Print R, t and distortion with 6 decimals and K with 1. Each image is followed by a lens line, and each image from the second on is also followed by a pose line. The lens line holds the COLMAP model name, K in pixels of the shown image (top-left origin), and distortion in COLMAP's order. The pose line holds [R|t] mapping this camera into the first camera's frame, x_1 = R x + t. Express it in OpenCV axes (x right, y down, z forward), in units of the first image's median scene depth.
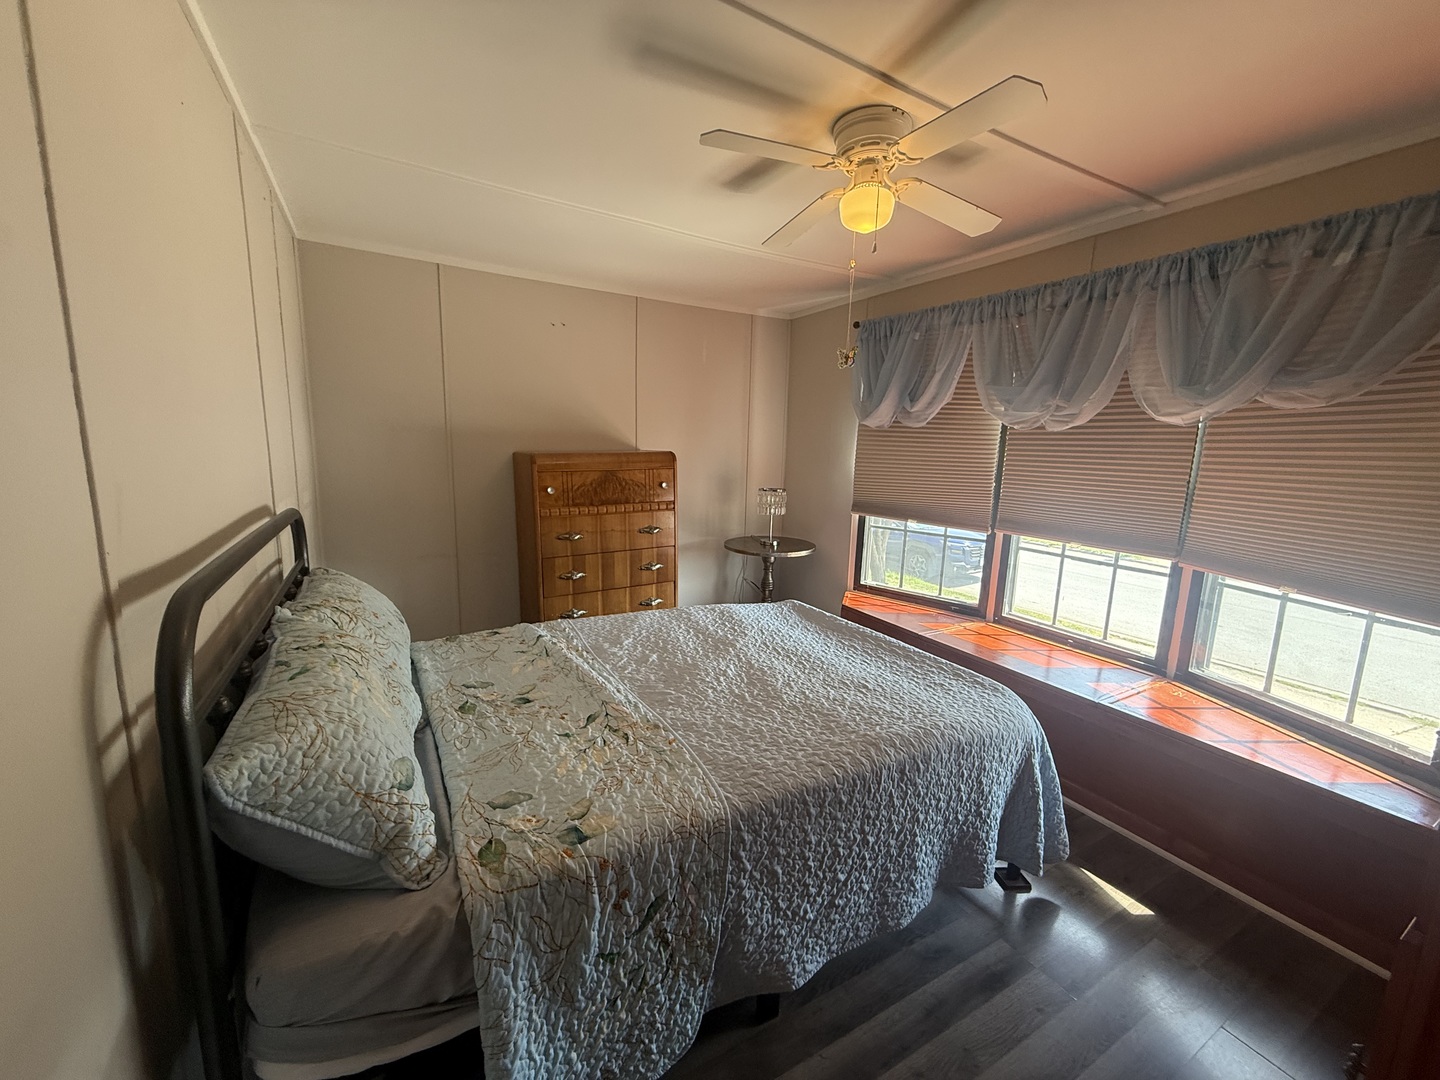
lens RADIAL K [[574.4, 0, 716.7], [0, 574.4, 541.3], [0, 0, 1]] dist [-0.000514, 0.000268]
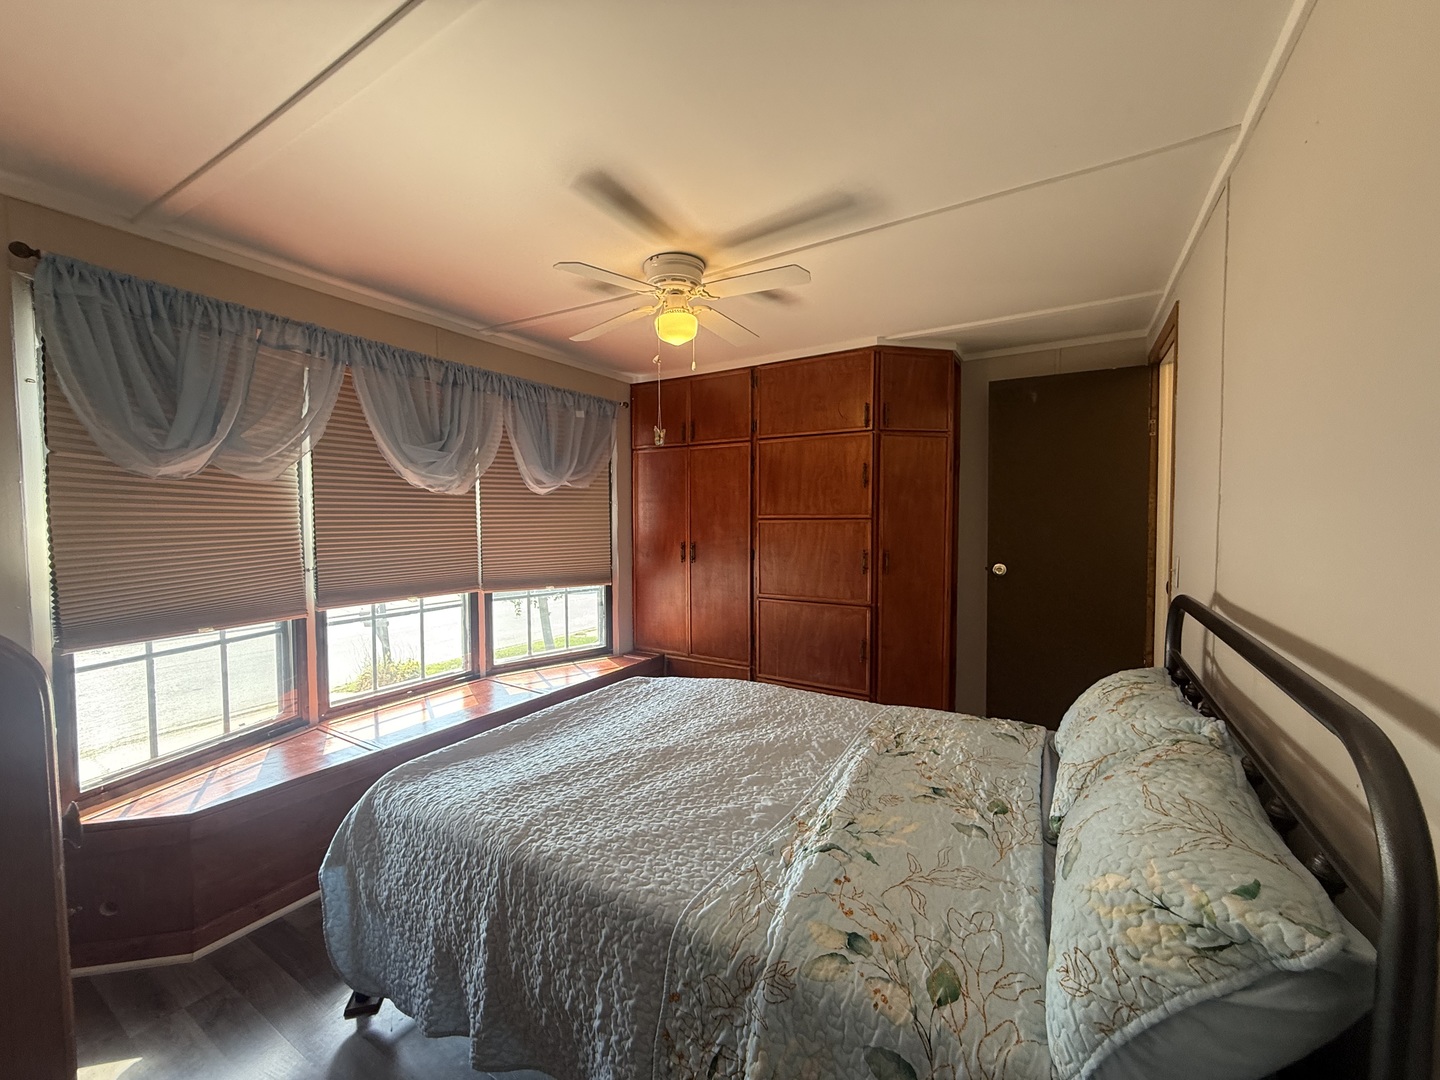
lens RADIAL K [[574.4, 0, 716.7], [0, 574.4, 541.3], [0, 0, 1]] dist [-0.000514, 0.000268]
pose [[-0.486300, -0.067246, 0.871201, -0.648116], [0.134190, 0.979460, 0.150506, -0.211202], [-0.863427, 0.190097, -0.467287, 1.143553]]
